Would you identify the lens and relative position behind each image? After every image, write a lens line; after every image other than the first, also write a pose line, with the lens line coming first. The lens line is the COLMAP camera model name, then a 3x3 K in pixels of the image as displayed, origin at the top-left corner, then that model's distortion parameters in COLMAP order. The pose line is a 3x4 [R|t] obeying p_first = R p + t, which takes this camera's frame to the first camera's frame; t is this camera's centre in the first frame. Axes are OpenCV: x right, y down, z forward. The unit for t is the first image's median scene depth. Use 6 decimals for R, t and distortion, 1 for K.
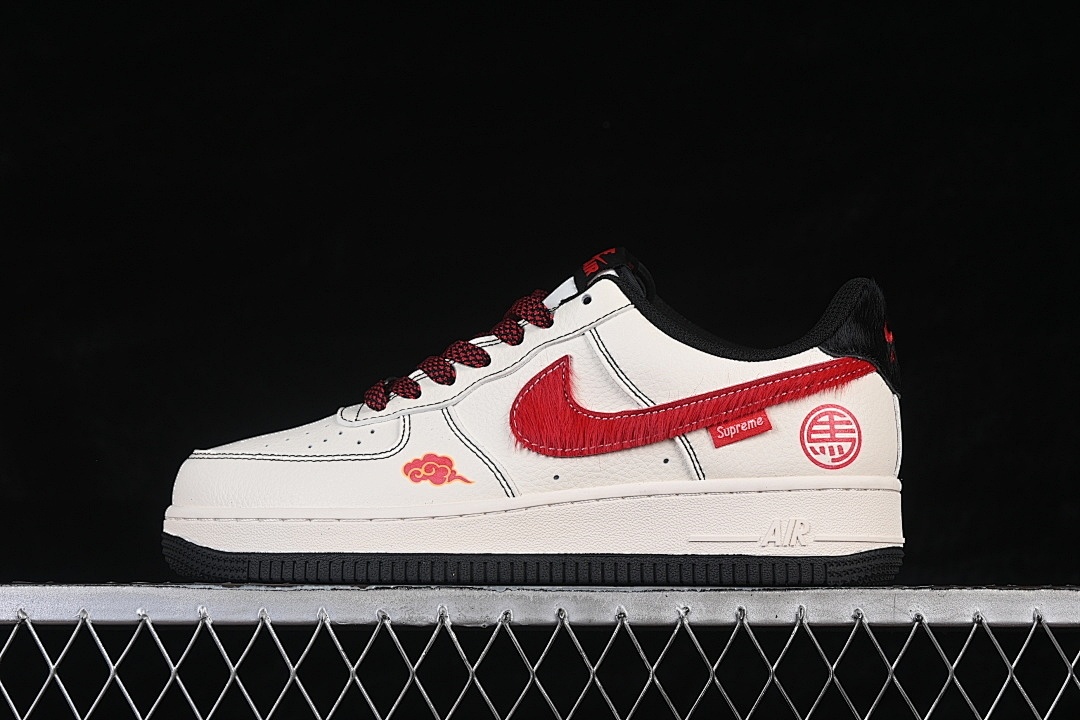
lens RADIAL K [[2320.2, 0, 540.0], [0, 2320.2, 360.0], [0, 0, 1]] dist [0.046683, 0.143734]
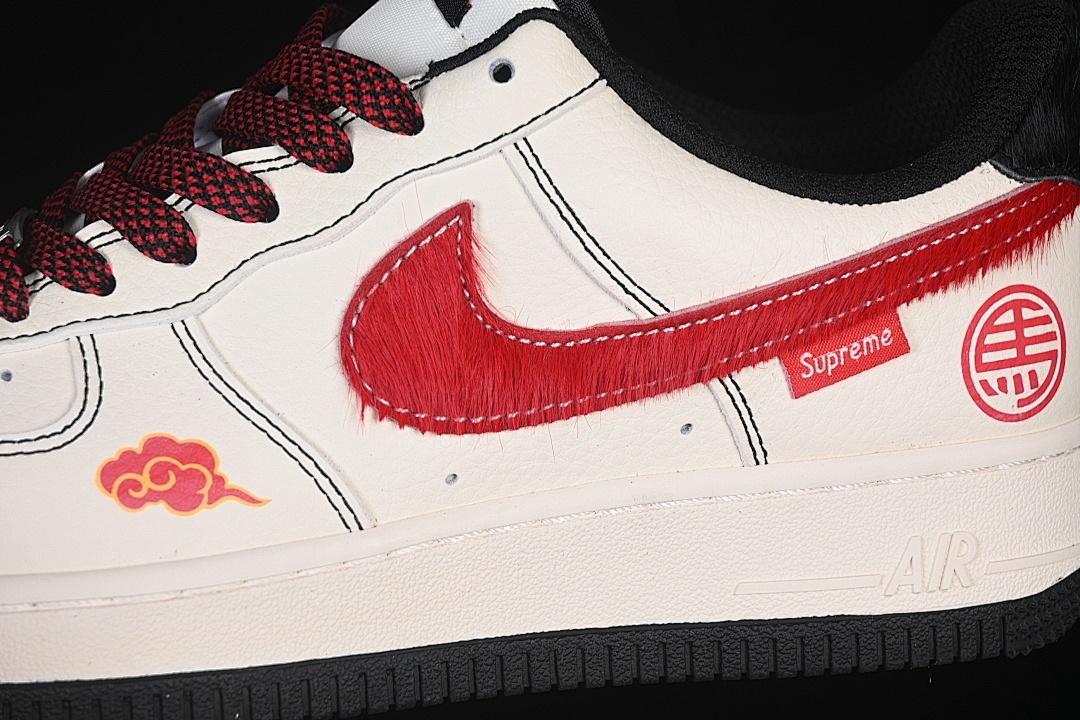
lens RADIAL K [[2320.2, 0, 540.0], [0, 2320.2, 360.0], [0, 0, 1]] dist [0.046683, 0.143734]
pose [[0.960890, -0.065603, 0.269047, -0.095798], [-0.004133, 0.968030, 0.250800, -0.084167], [-0.276899, -0.242104, 0.929899, 0.581605]]
